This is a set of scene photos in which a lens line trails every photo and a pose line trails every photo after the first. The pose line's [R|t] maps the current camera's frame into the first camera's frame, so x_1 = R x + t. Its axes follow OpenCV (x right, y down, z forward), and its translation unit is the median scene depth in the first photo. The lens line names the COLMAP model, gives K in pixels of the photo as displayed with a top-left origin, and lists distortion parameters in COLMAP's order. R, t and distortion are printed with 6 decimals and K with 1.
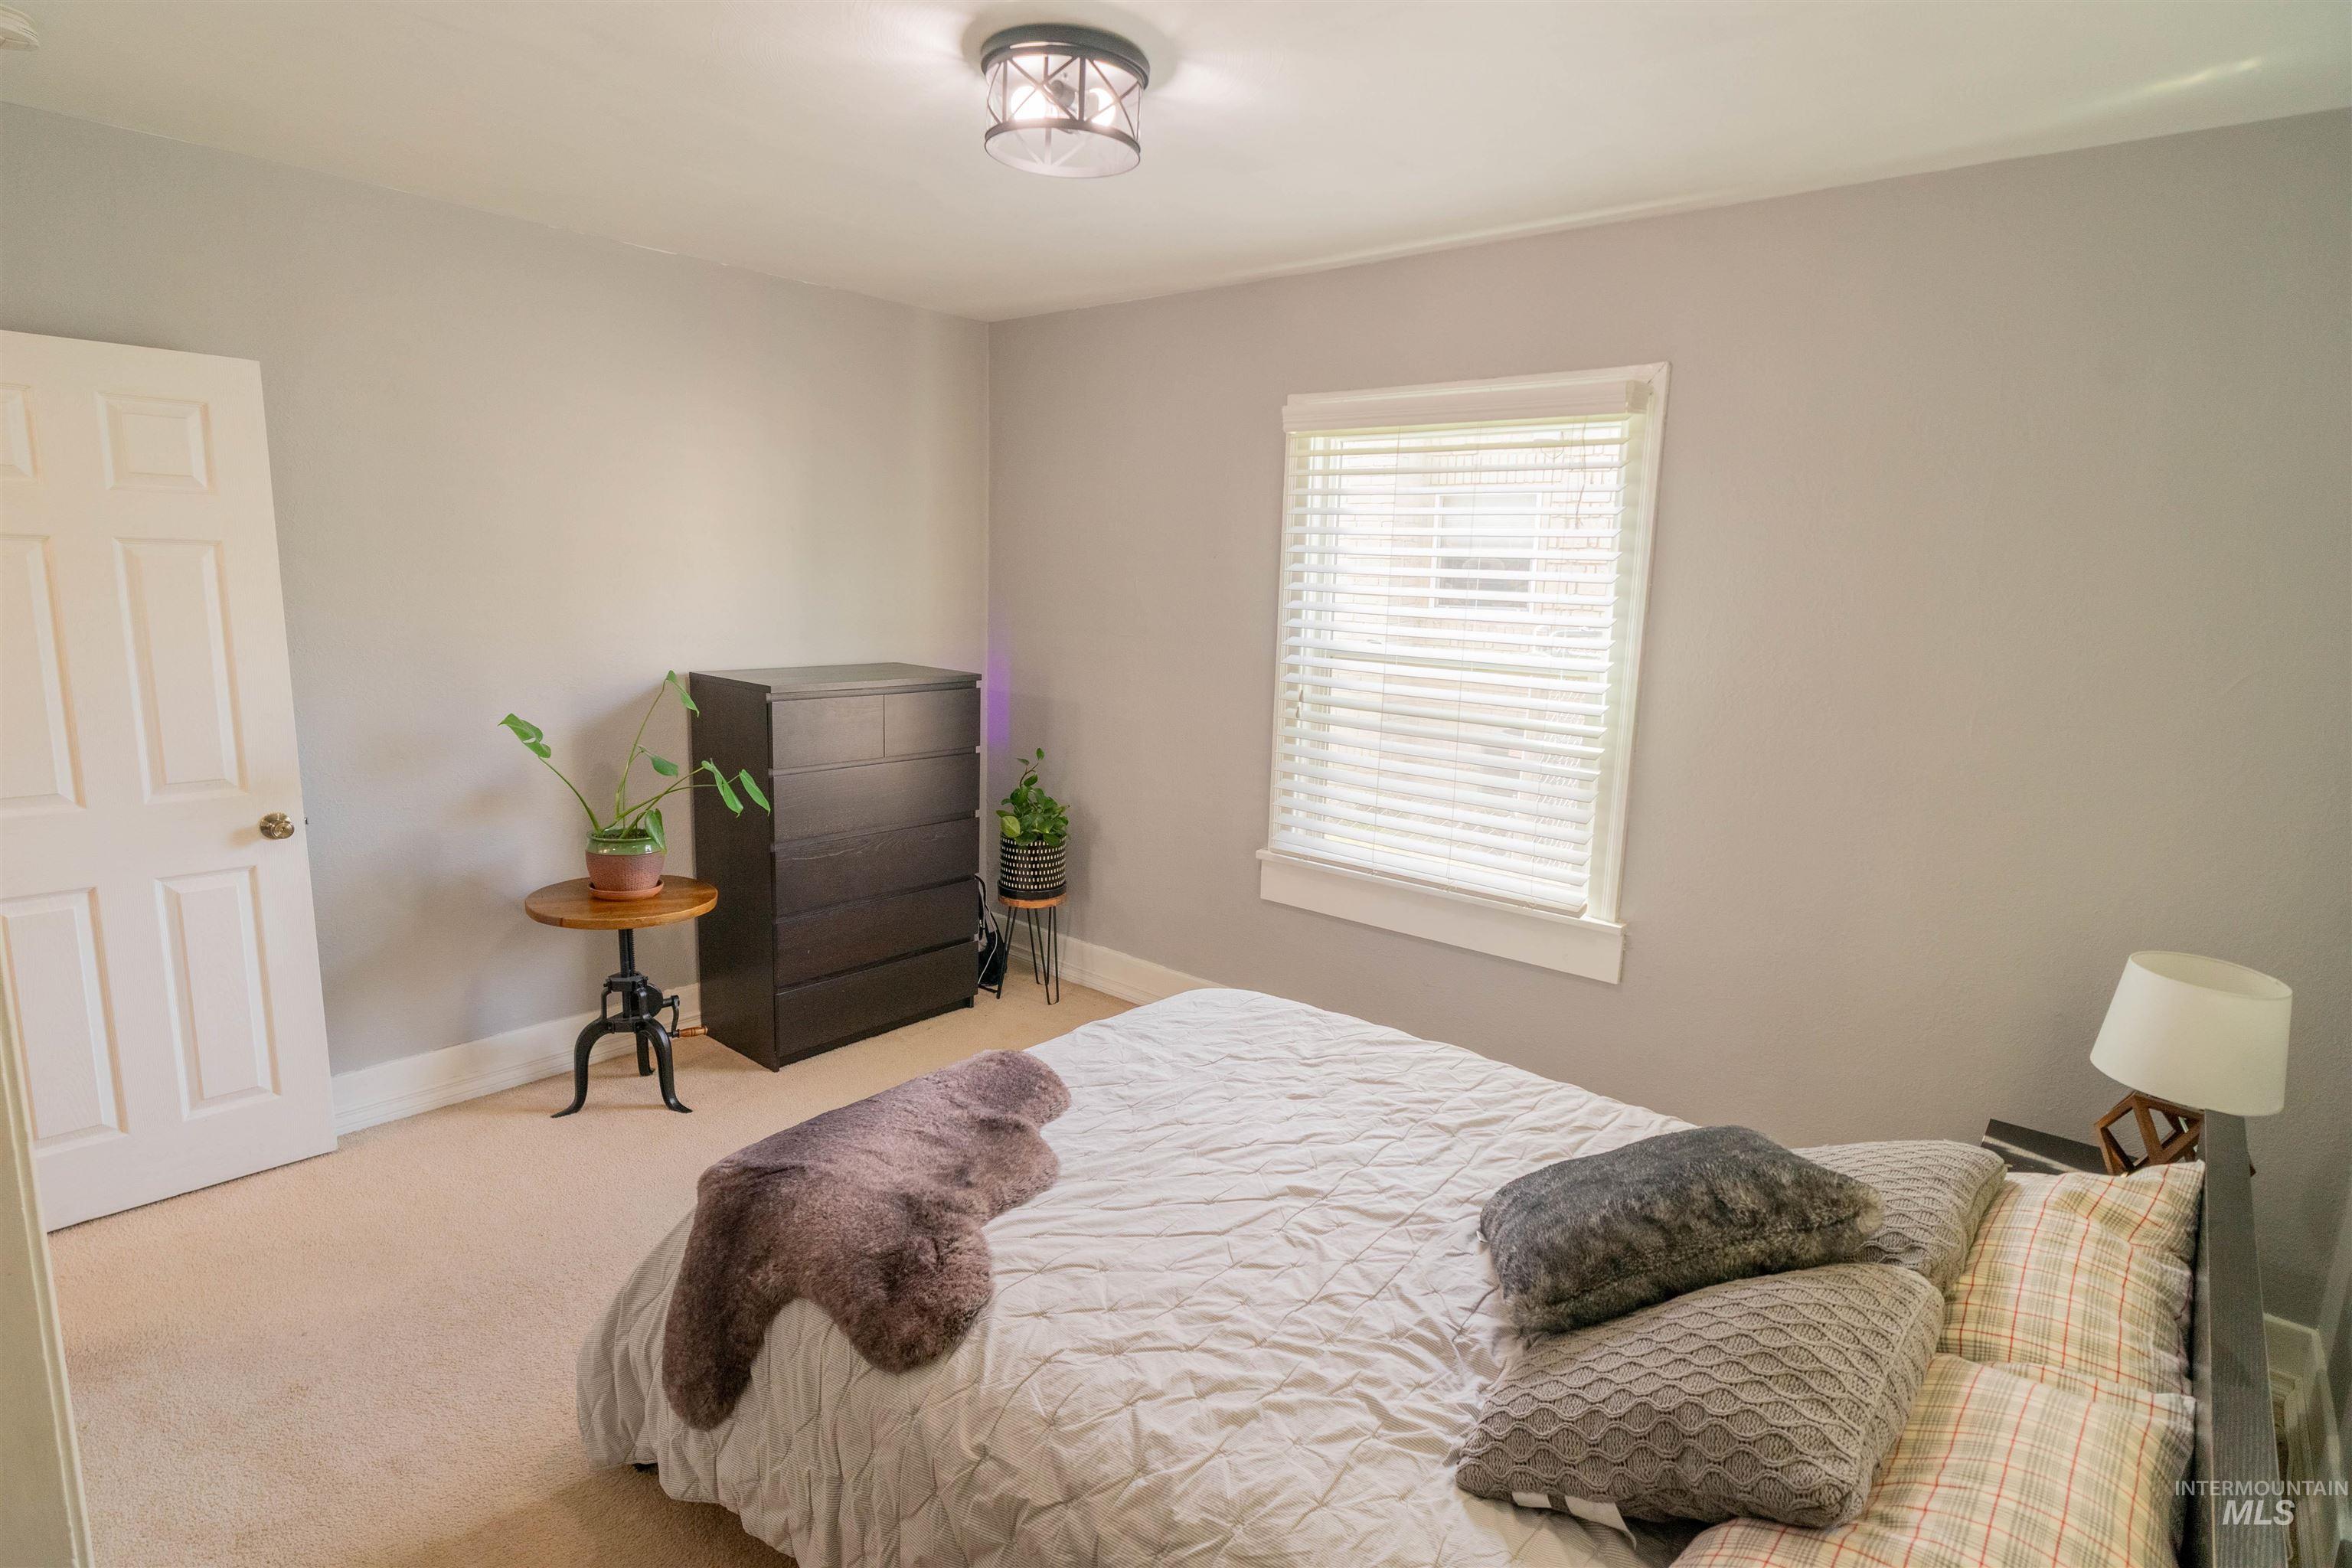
lens RADIAL K [[1197.9, 0, 1174.0], [0, 1197.9, 786.6], [0, 0, 1]] dist [-0.005290, -0.001114]
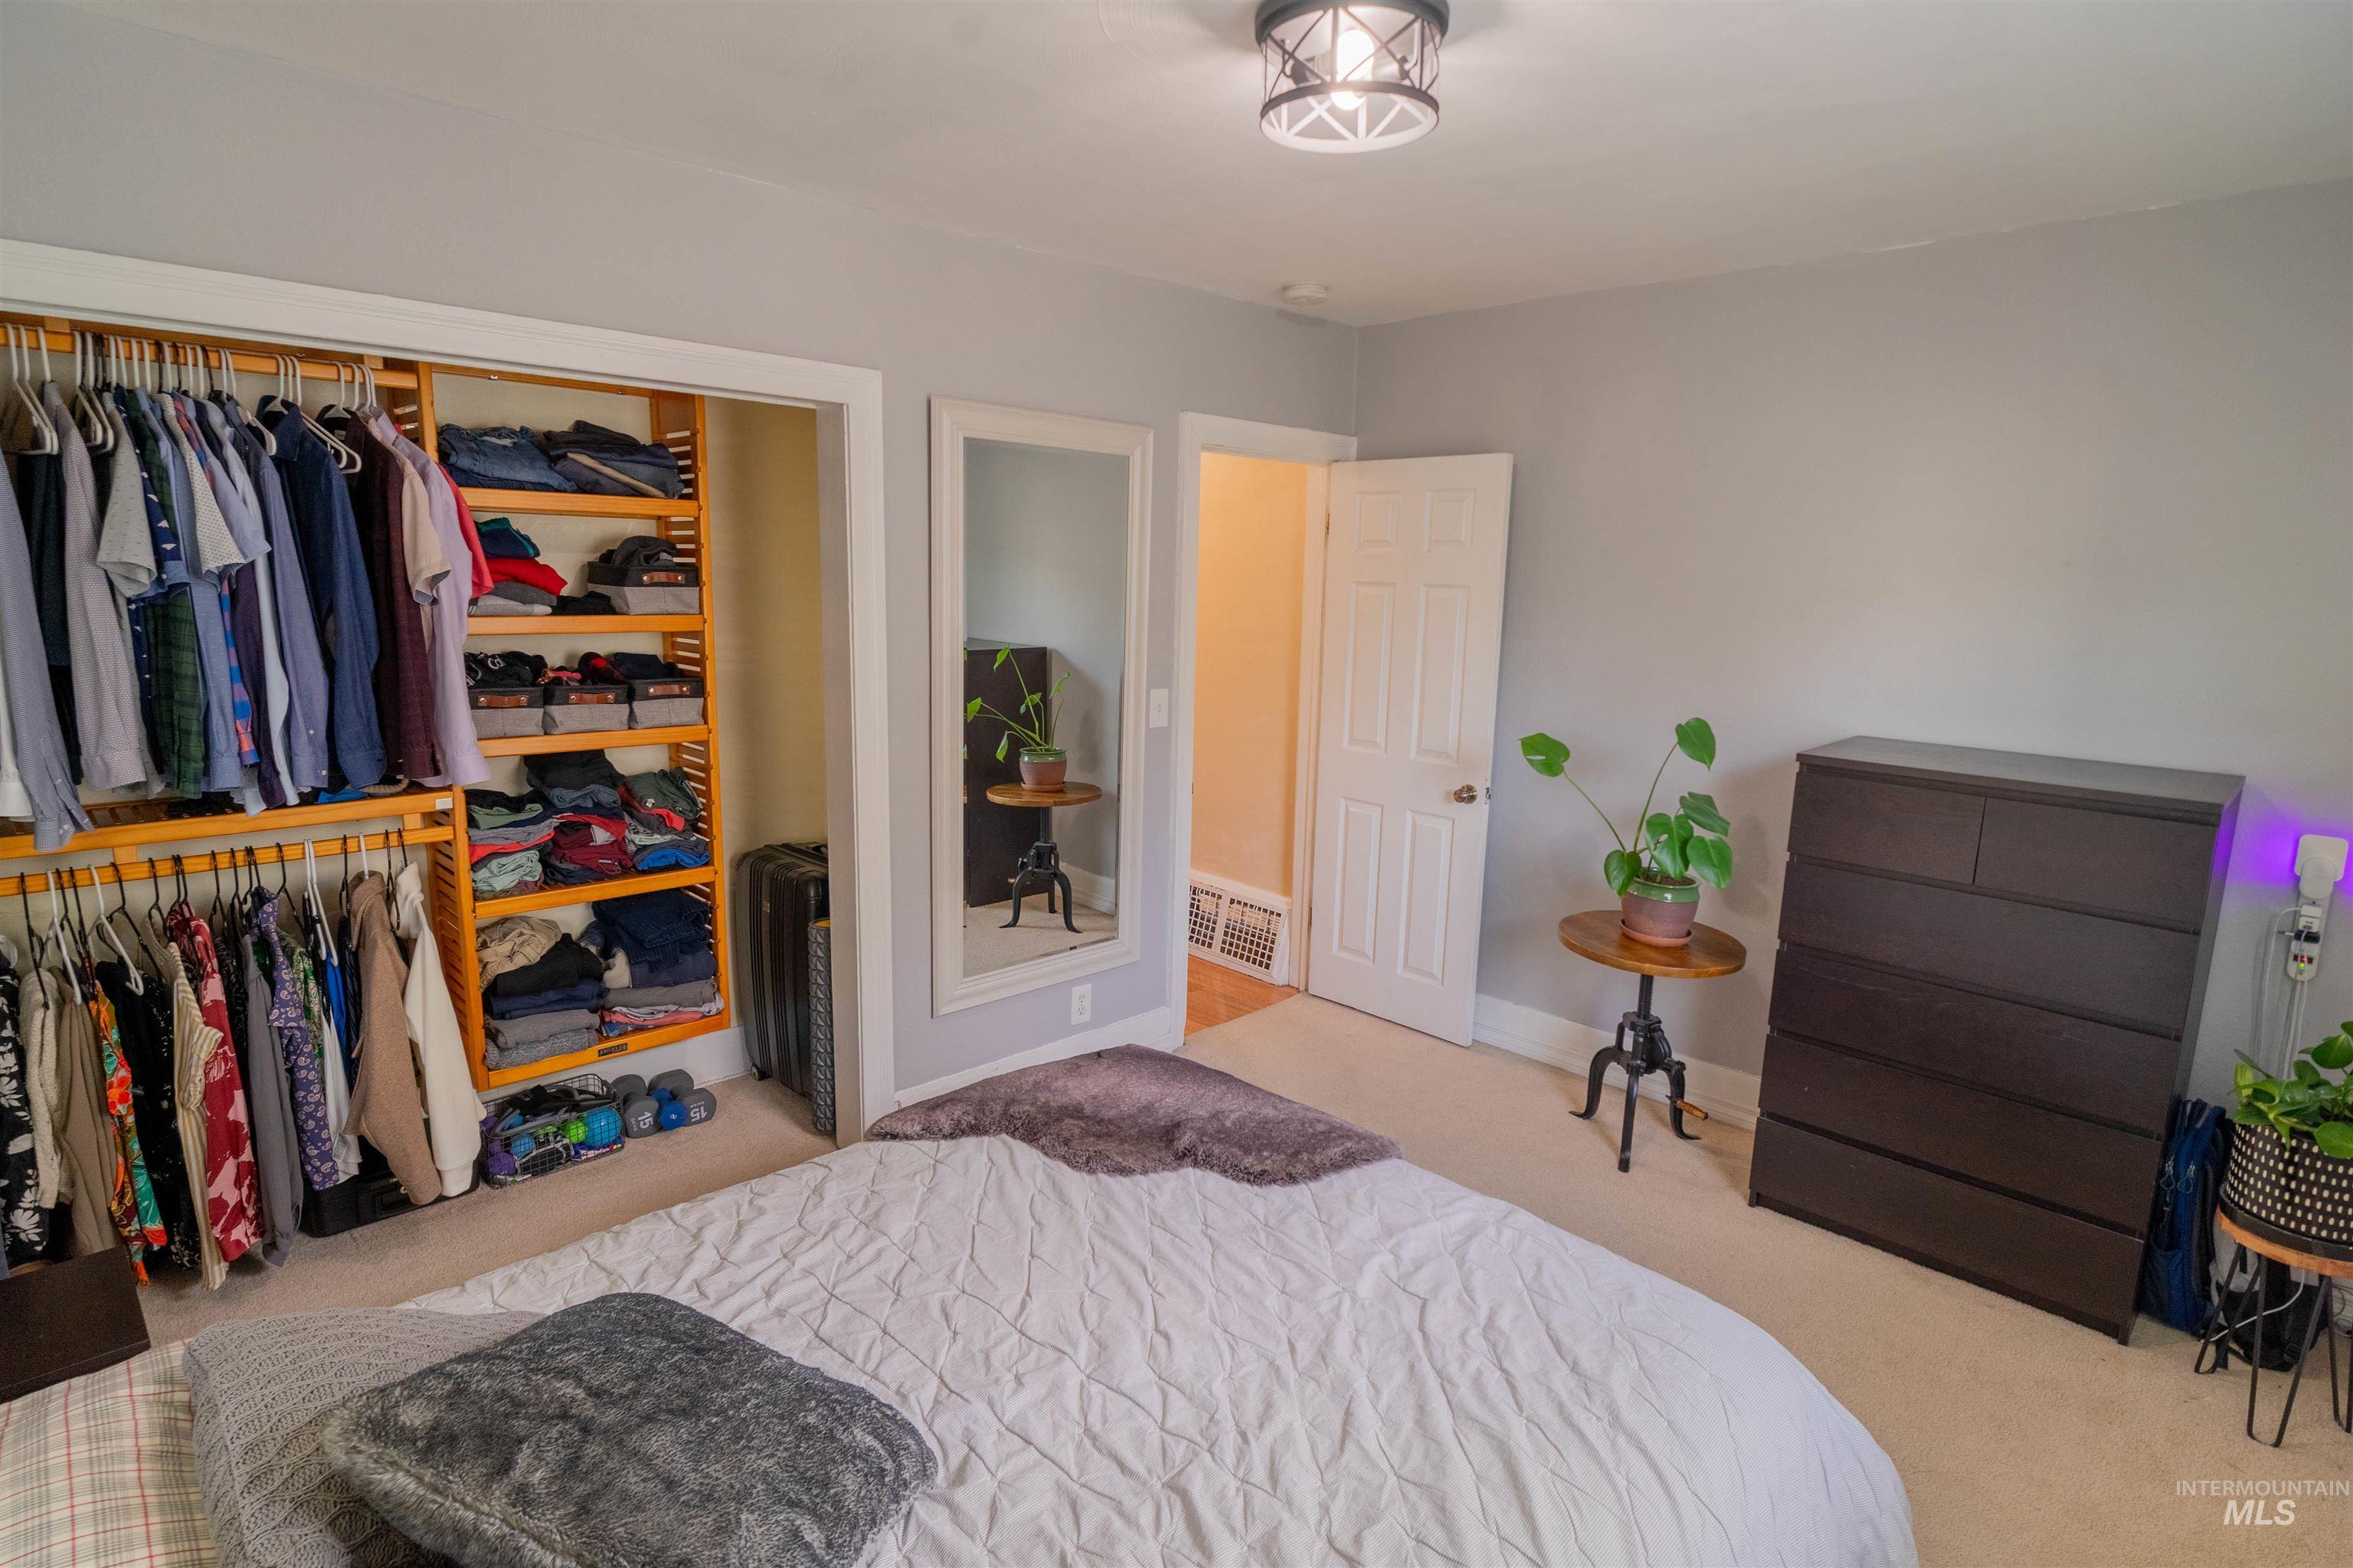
lens RADIAL K [[1198.4, 0, 1177.4], [0, 1198.4, 787.4], [0, 0, 1]] dist [-0.005290, -0.001114]
pose [[-0.058794, 0.154517, -0.986239, 0.527718], [-0.208994, 0.964150, 0.163515, -0.111153], [0.976148, 0.215731, -0.024393, 0.616320]]
